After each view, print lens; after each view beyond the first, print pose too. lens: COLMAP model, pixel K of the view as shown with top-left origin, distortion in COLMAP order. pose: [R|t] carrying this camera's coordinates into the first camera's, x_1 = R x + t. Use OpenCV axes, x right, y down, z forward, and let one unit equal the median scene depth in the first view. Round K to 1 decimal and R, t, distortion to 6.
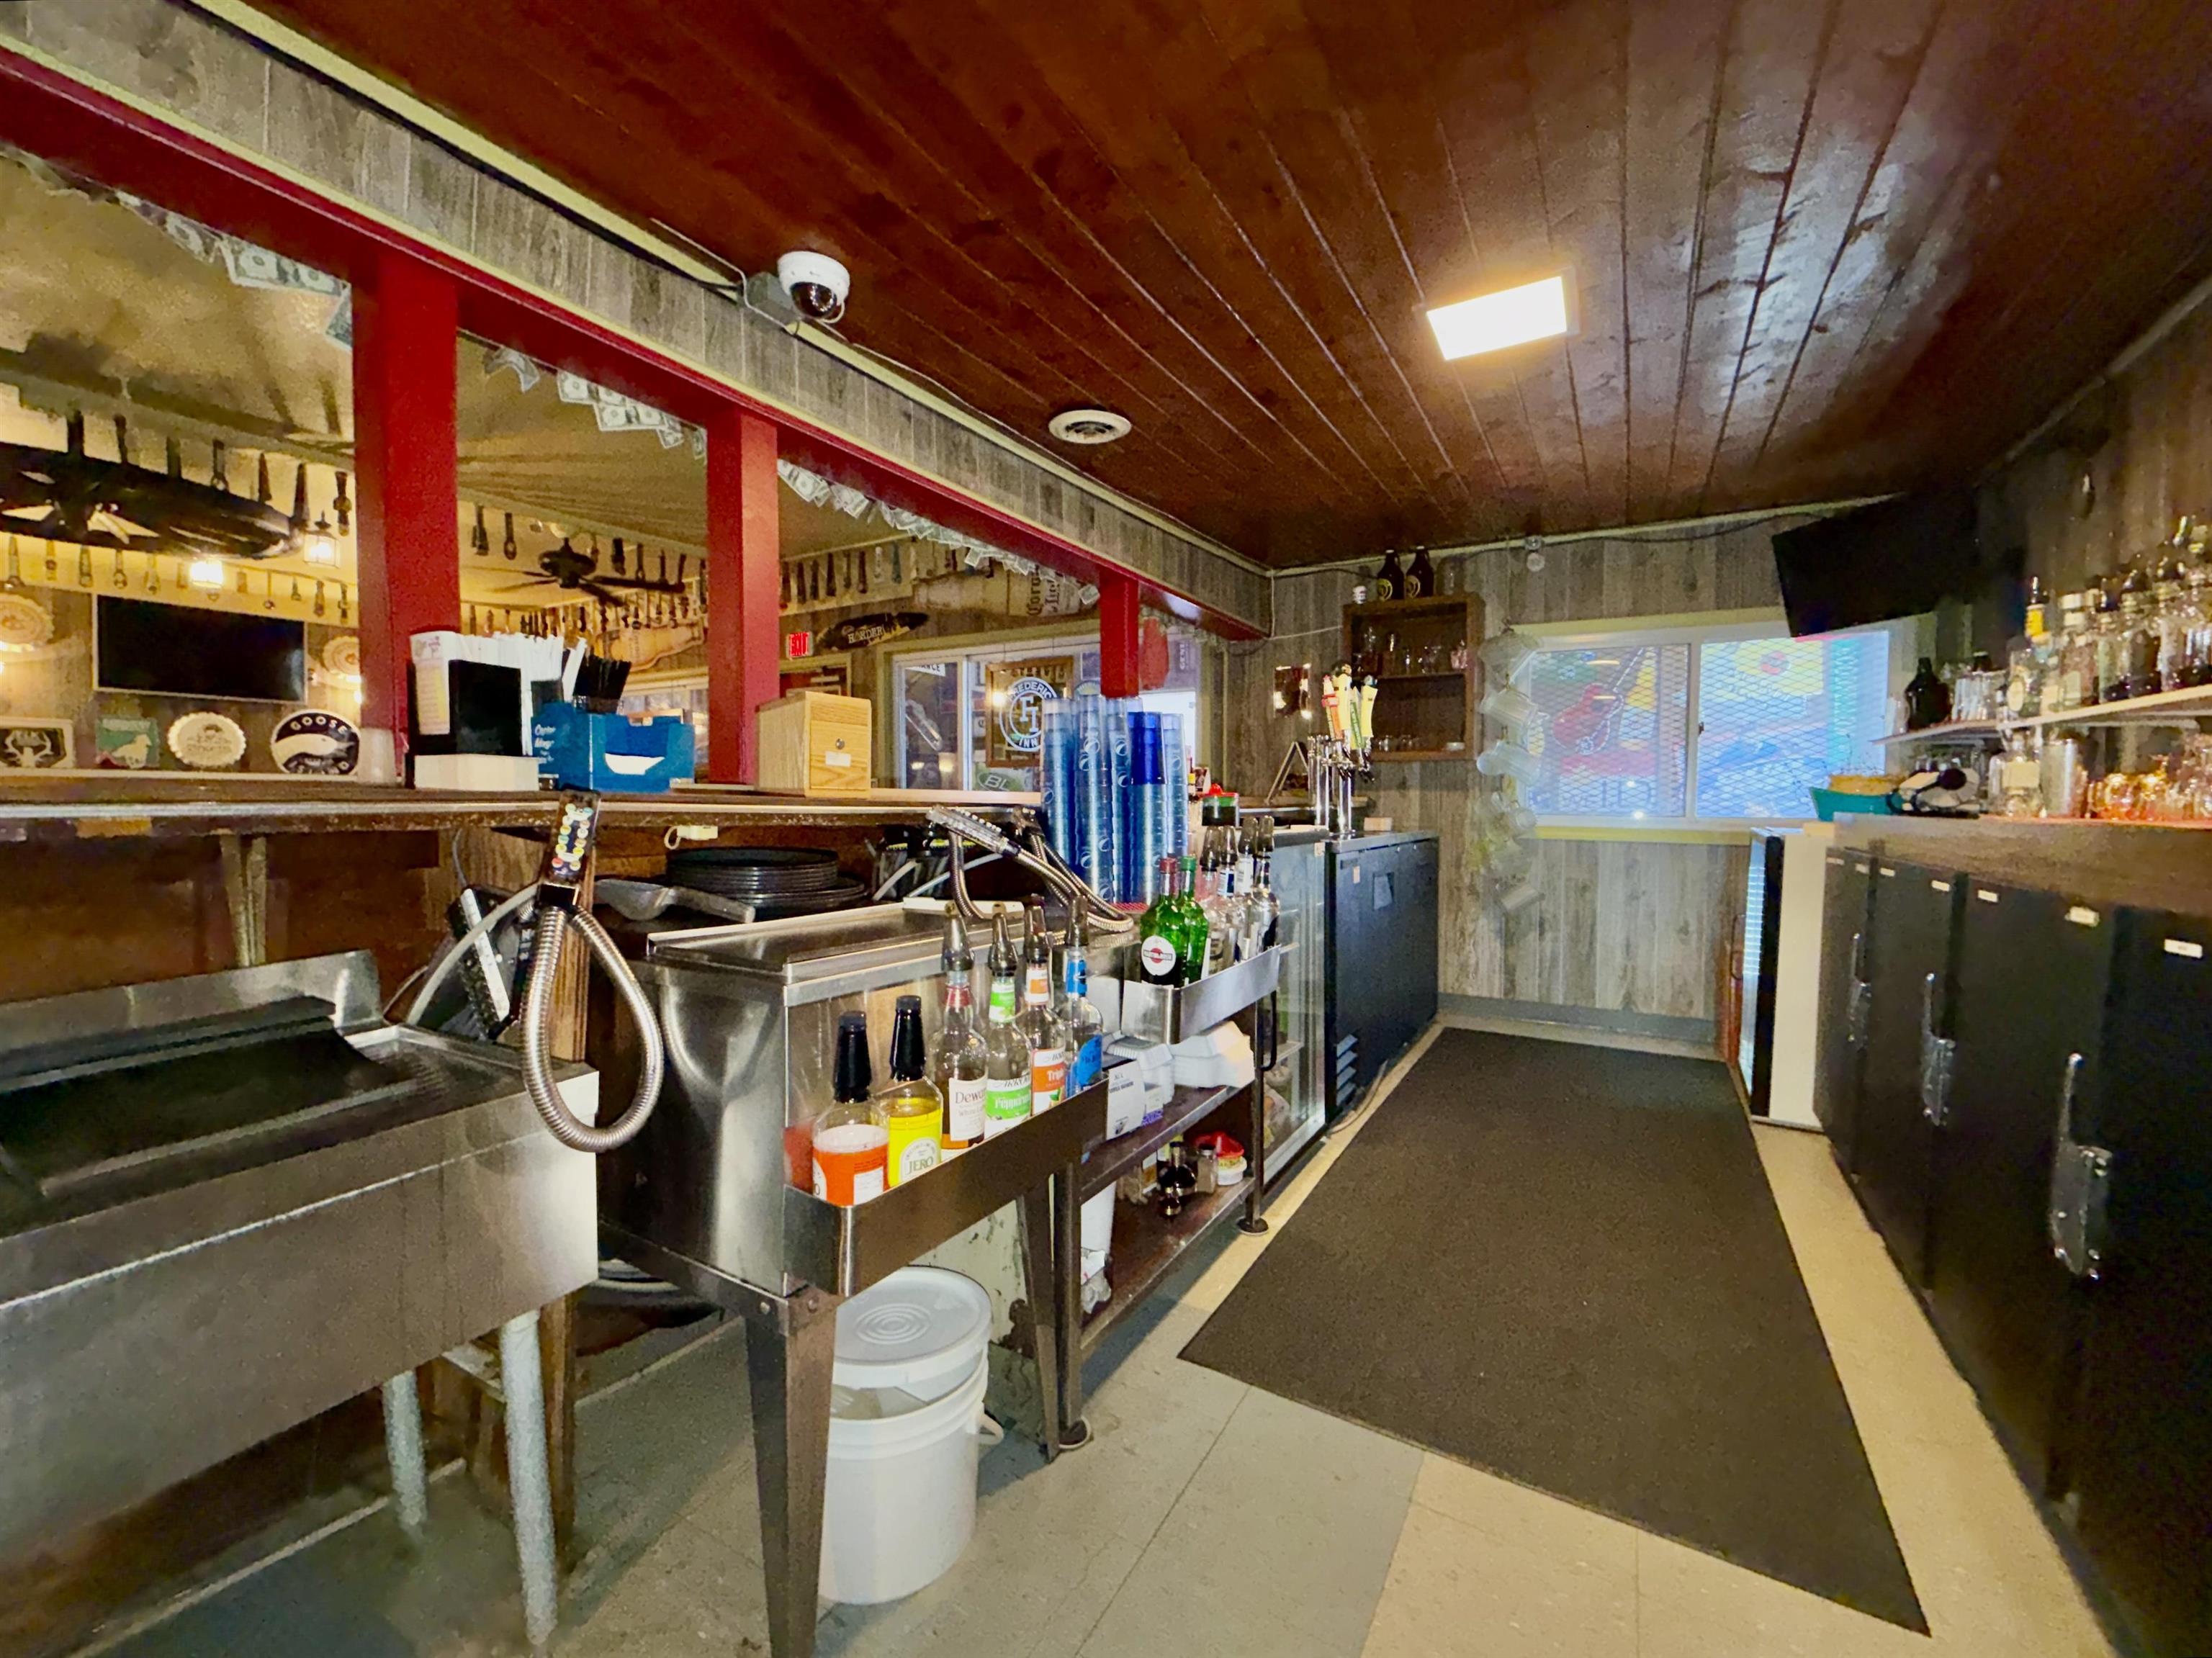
lens RADIAL K [[909.9, 0, 1097.0], [0, 909.9, 830.5], [0, 0, 1]] dist [0.004388, -0.002492]
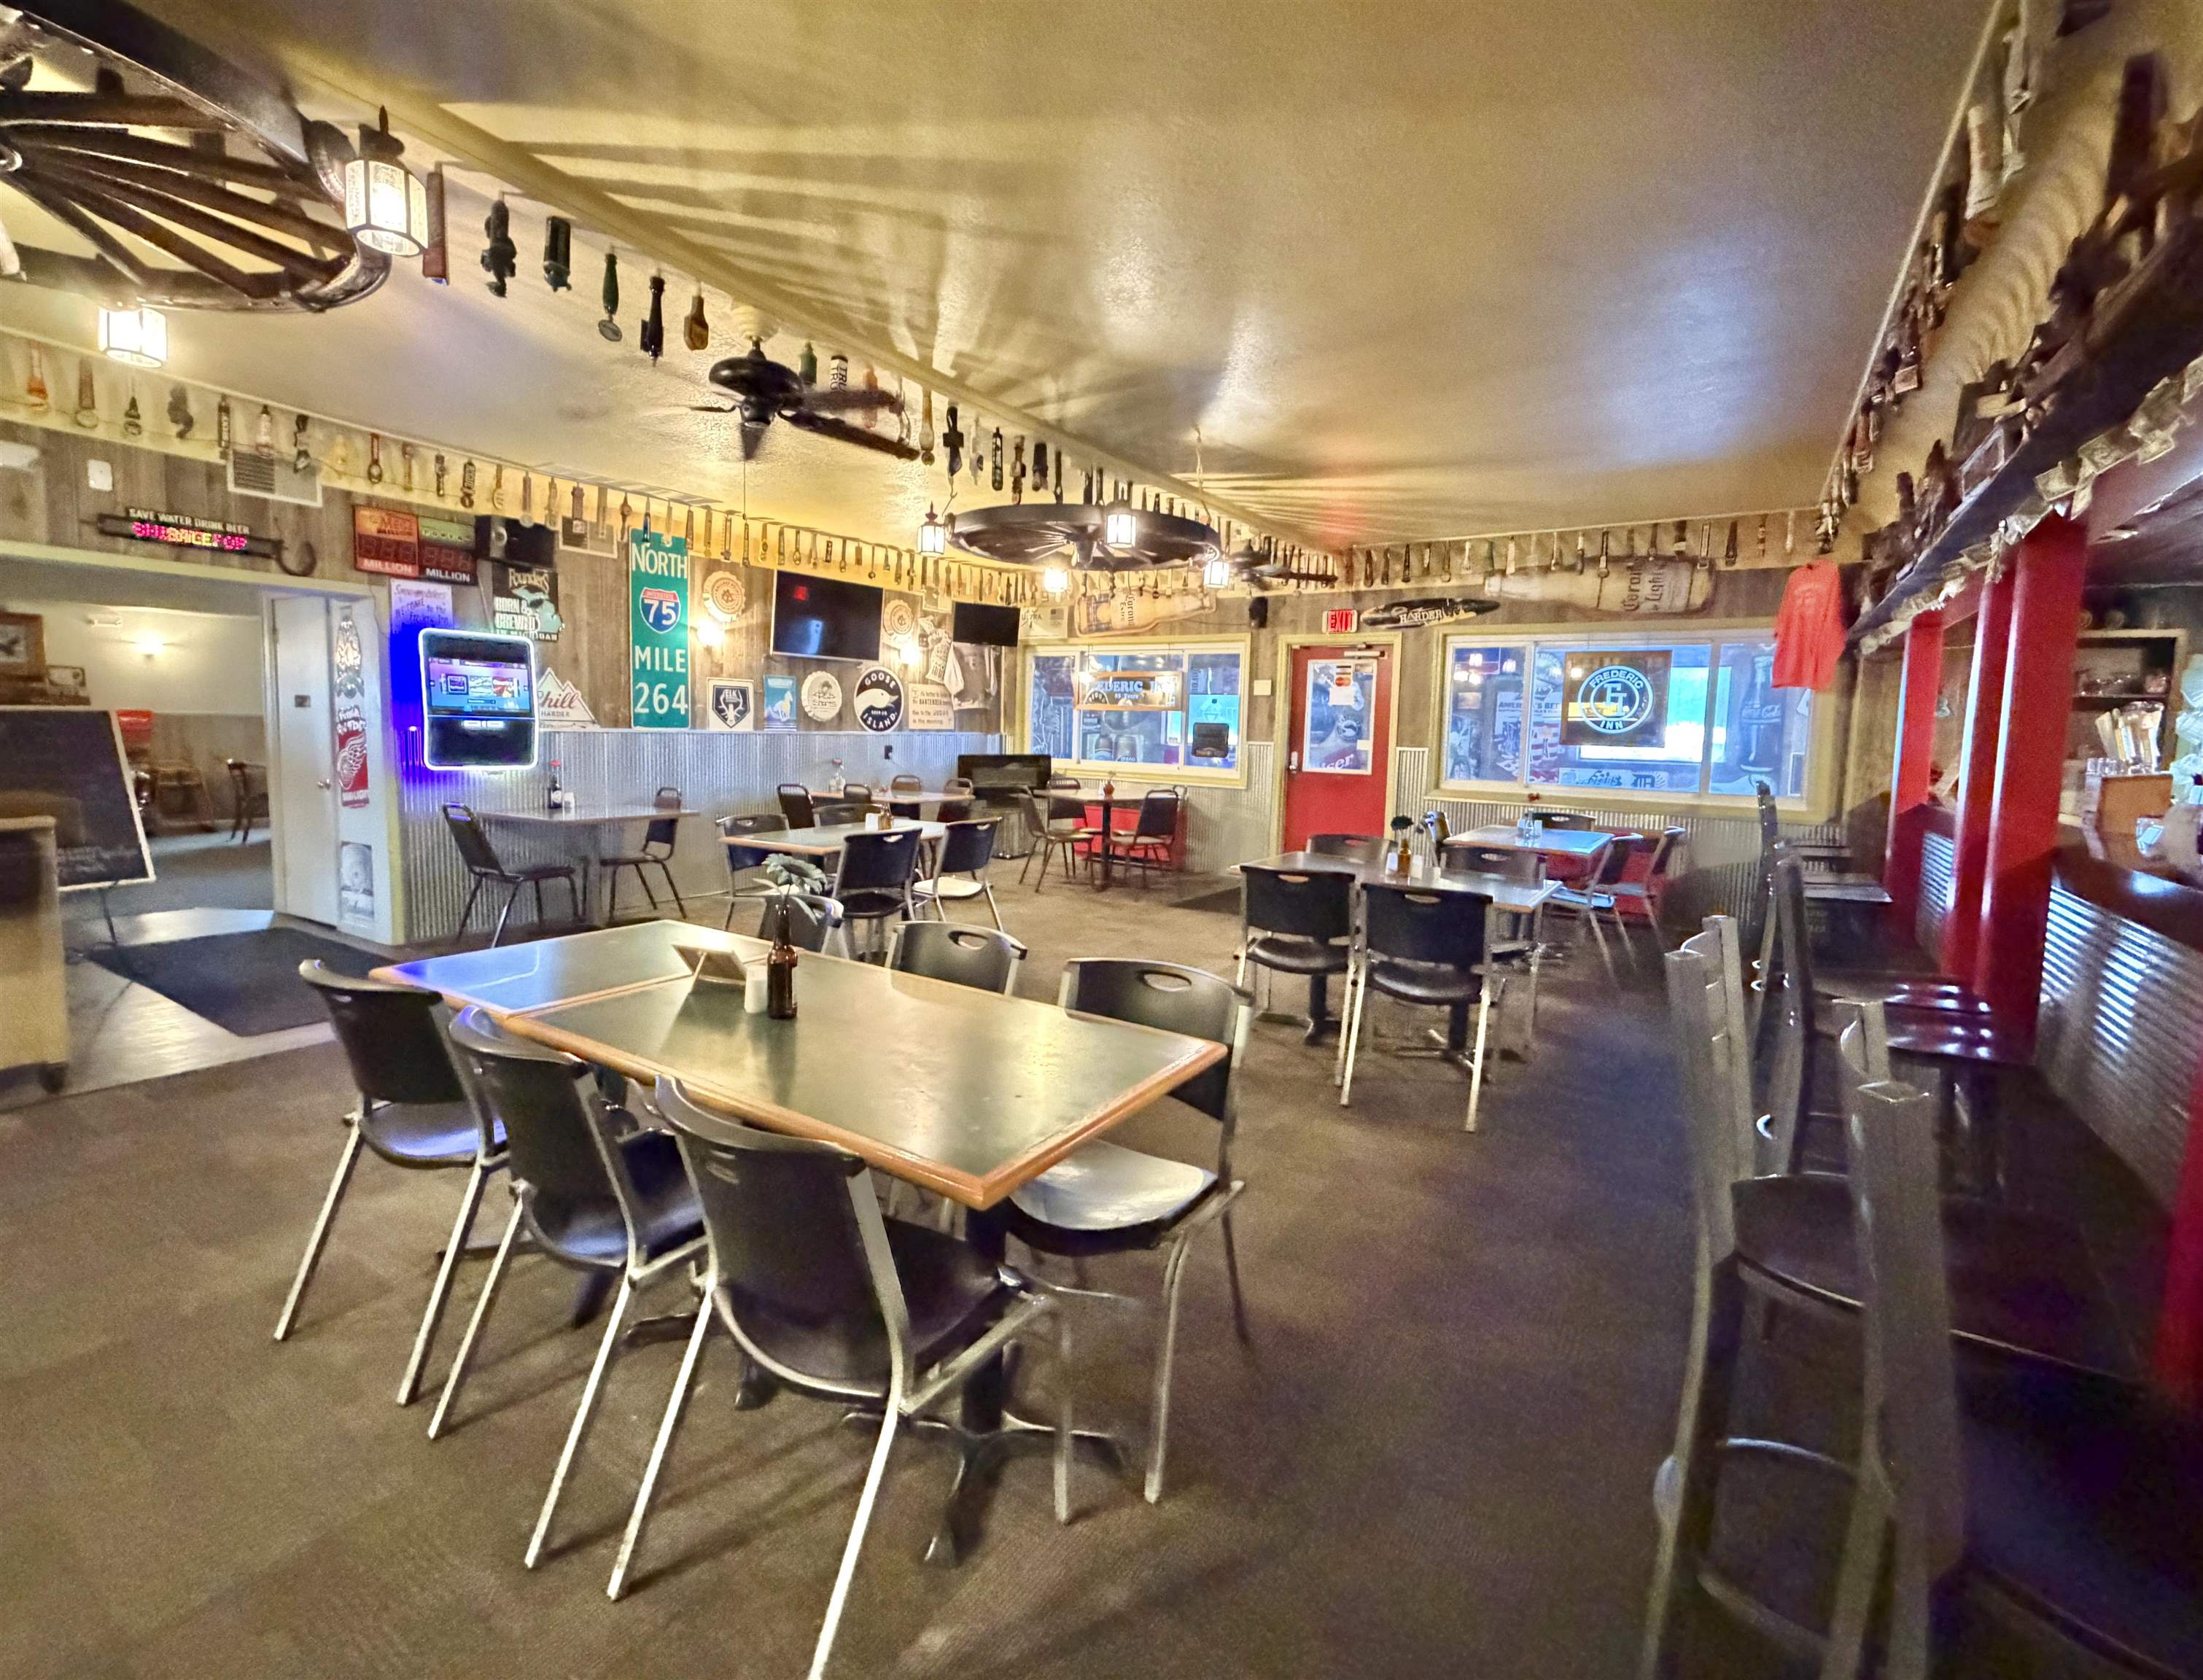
lens RADIAL K [[979.8, 0, 1105.3], [0, 979.8, 805.2], [0, 0, 1]] dist [0.001776, 0.000260]
pose [[0.998674, 0.032545, -0.039888, -0.652656], [-0.030506, 0.998247, 0.050715, -0.040942], [0.041469, -0.049431, 0.997916, -0.232693]]
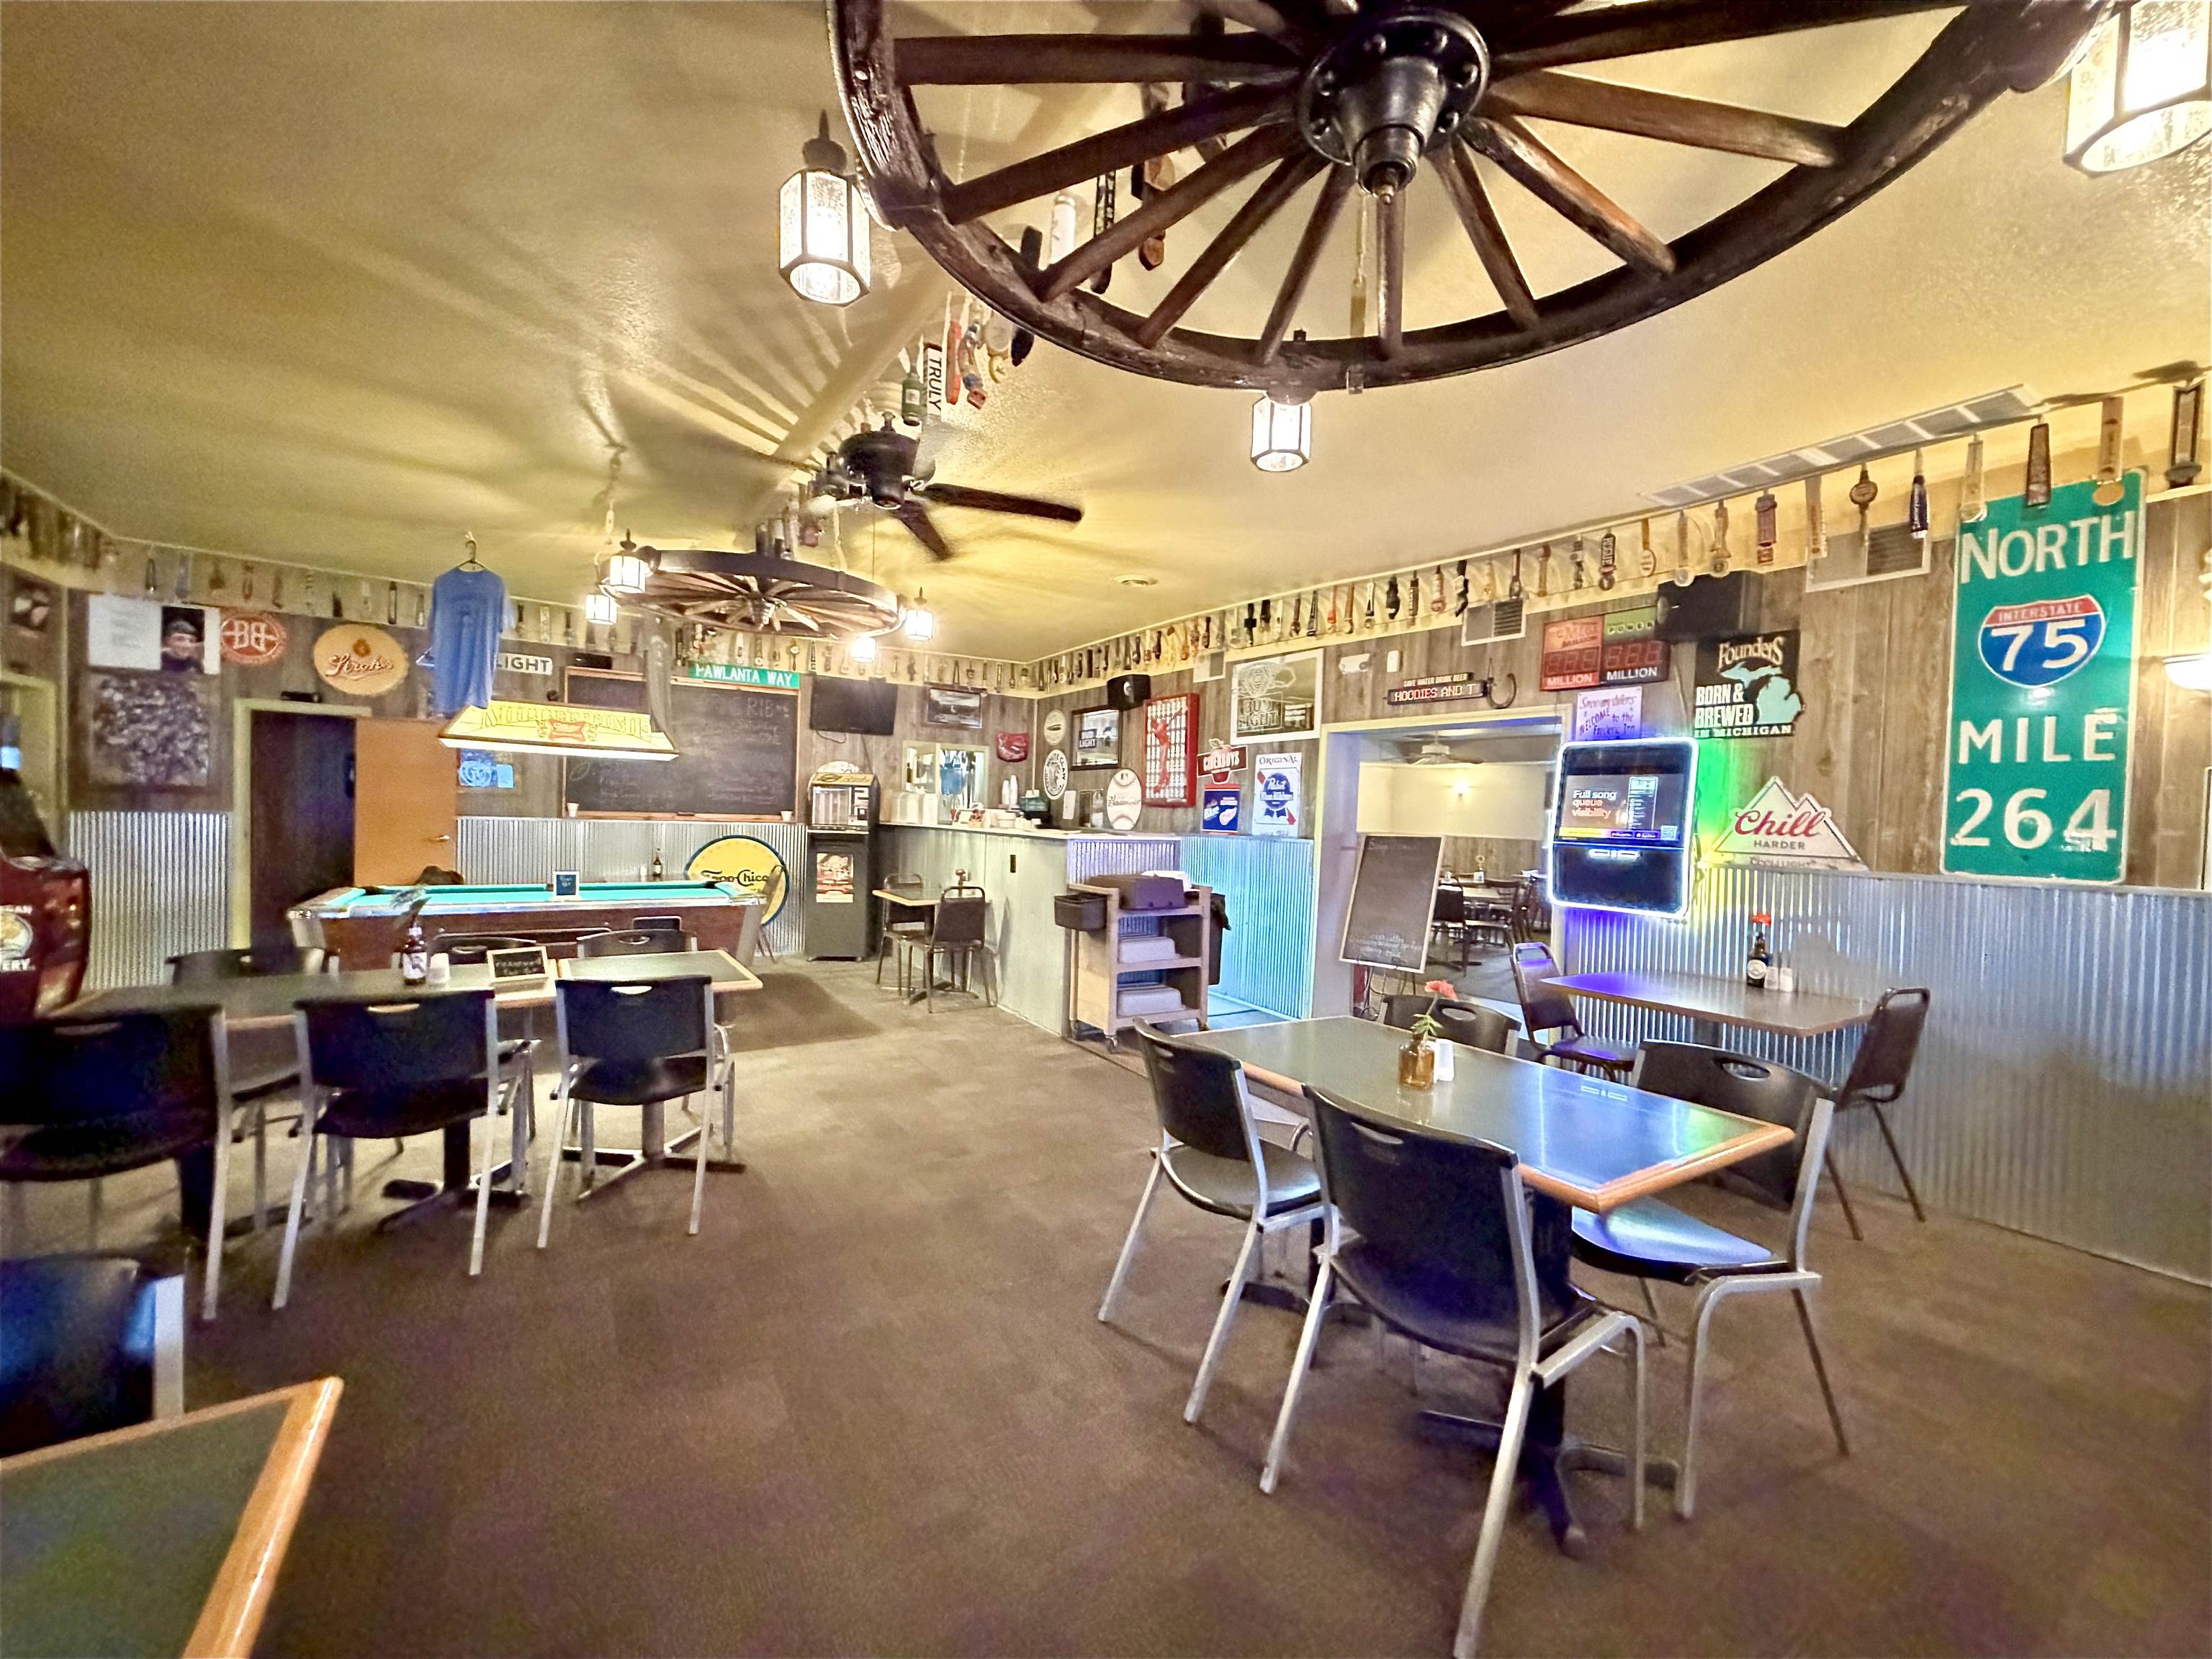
lens RADIAL K [[875.4, 0, 1099.8], [0, 875.4, 831.0], [0, 0, 1]] dist [-0.000943, -0.000162]
pose [[-0.461982, 0.005971, -0.886869, -0.515792], [-0.055235, 0.997842, 0.035491, -0.073317], [0.885168, 0.065383, -0.460655, 0.676790]]
